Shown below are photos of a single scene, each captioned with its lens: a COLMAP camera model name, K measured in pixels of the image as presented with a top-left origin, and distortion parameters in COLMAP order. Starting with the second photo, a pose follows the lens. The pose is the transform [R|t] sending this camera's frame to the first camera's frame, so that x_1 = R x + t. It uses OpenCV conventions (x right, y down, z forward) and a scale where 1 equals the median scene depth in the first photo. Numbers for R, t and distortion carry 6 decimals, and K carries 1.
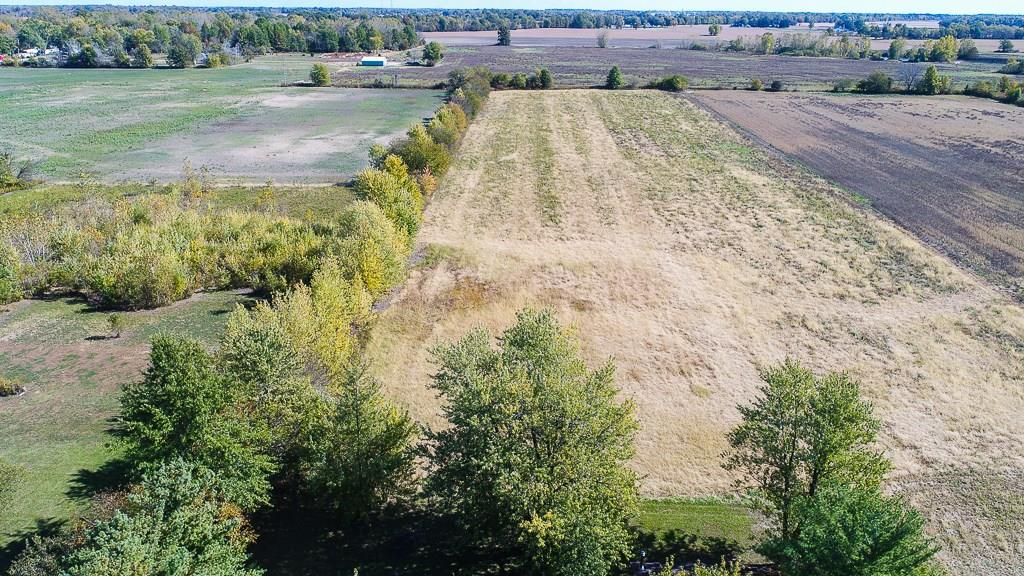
lens RADIAL K [[687.3, 0, 512.8], [0, 687.3, 288.8], [0, 0, 1]] dist [-0.000197, 0.001053]
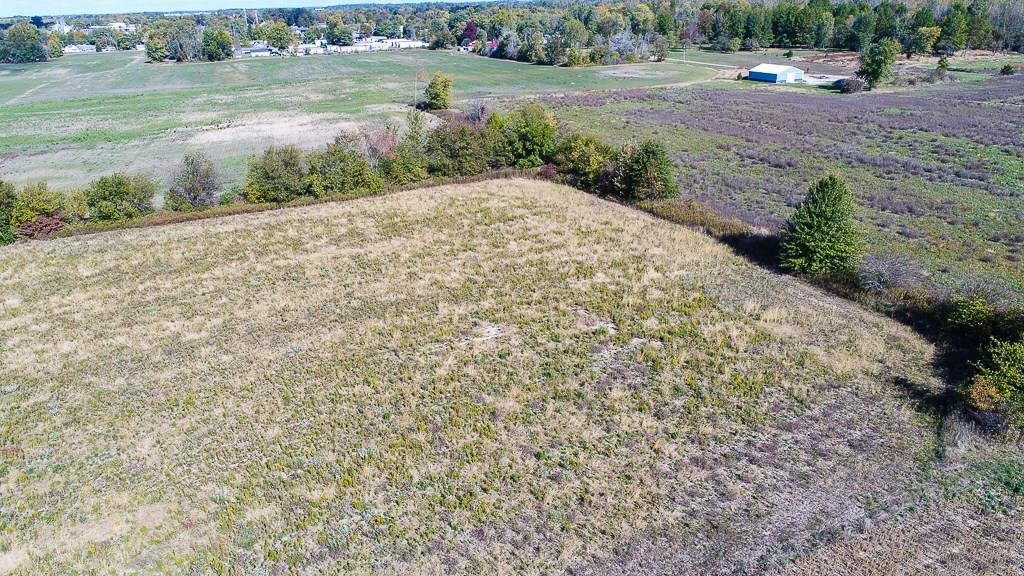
lens RADIAL K [[687.3, 0, 512.8], [0, 687.3, 288.8], [0, 0, 1]] dist [-0.000197, 0.001053]
pose [[0.420848, 0.334353, -0.843265, 0.304611], [-0.315266, 0.925558, 0.209642, -0.298937], [0.850585, 0.177625, 0.494929, 0.788905]]
